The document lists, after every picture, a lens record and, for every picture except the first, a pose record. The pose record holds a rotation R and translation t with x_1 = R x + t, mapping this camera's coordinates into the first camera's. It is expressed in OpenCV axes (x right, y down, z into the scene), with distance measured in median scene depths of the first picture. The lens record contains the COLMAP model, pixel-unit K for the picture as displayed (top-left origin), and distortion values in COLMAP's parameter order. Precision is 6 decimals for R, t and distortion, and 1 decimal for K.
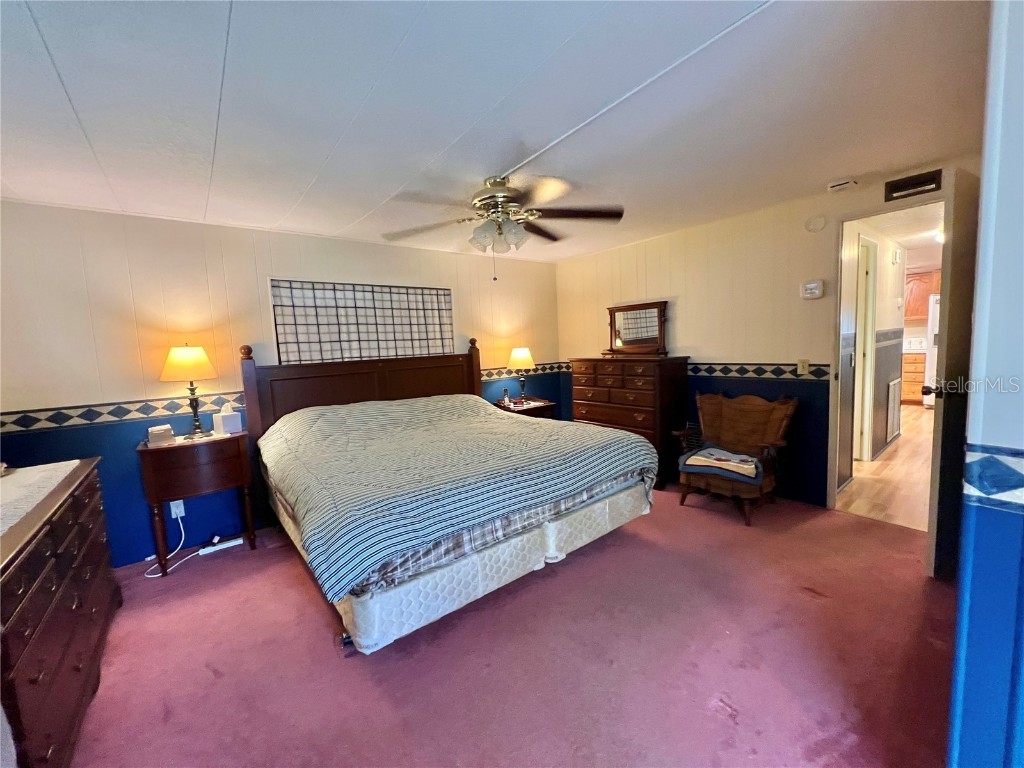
lens RADIAL K [[410.8, 0, 509.7], [0, 410.8, 382.7], [0, 0, 1]] dist [-0.003777, 0.000255]
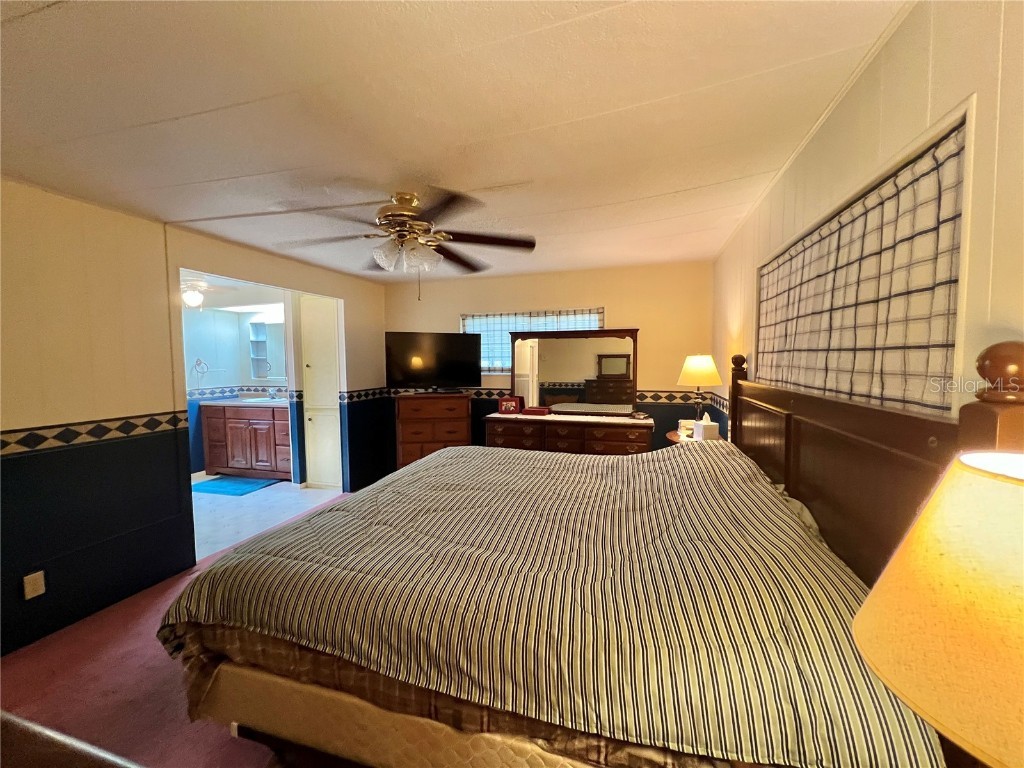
lens RADIAL K [[410.8, 0, 510.3], [0, 410.8, 381.8], [0, 0, 1]] dist [-0.003777, 0.000255]
pose [[-0.821579, 0.083570, -0.563936, 0.245324], [-0.005814, 0.987918, 0.154871, -0.161918], [0.570065, 0.130517, -0.811167, 1.397832]]
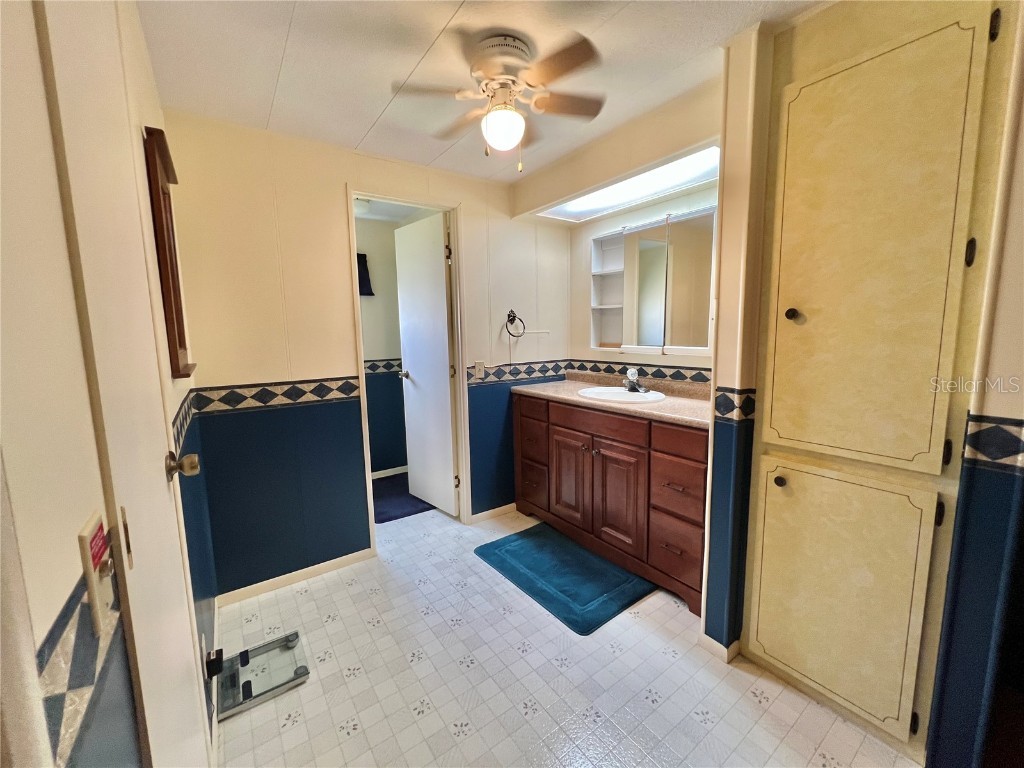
lens RADIAL K [[410.8, 0, 509.0], [0, 410.8, 383.5], [0, 0, 1]] dist [-0.003777, 0.000255]
pose [[-0.996700, 0.052227, 0.062134, 0.294293], [0.064537, 0.974169, 0.216400, -0.031161], [-0.049227, 0.219696, -0.974326, 0.278970]]
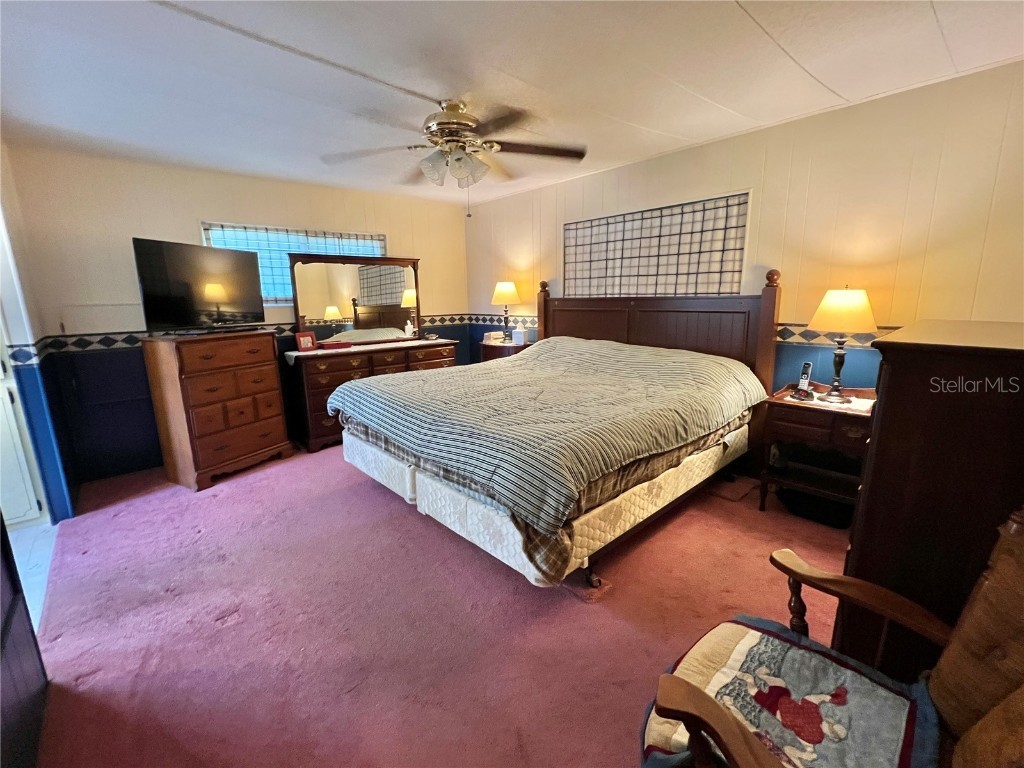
lens RADIAL K [[443.1, 0, 507.2], [0, 443.1, 384.0], [0, 0, 1]] dist [-0.003123, -0.000449]
pose [[0.053728, 0.242741, -0.968602, 0.771003], [-0.074553, 0.968271, 0.238522, -0.098373], [0.995769, 0.059397, 0.070120, 0.781468]]
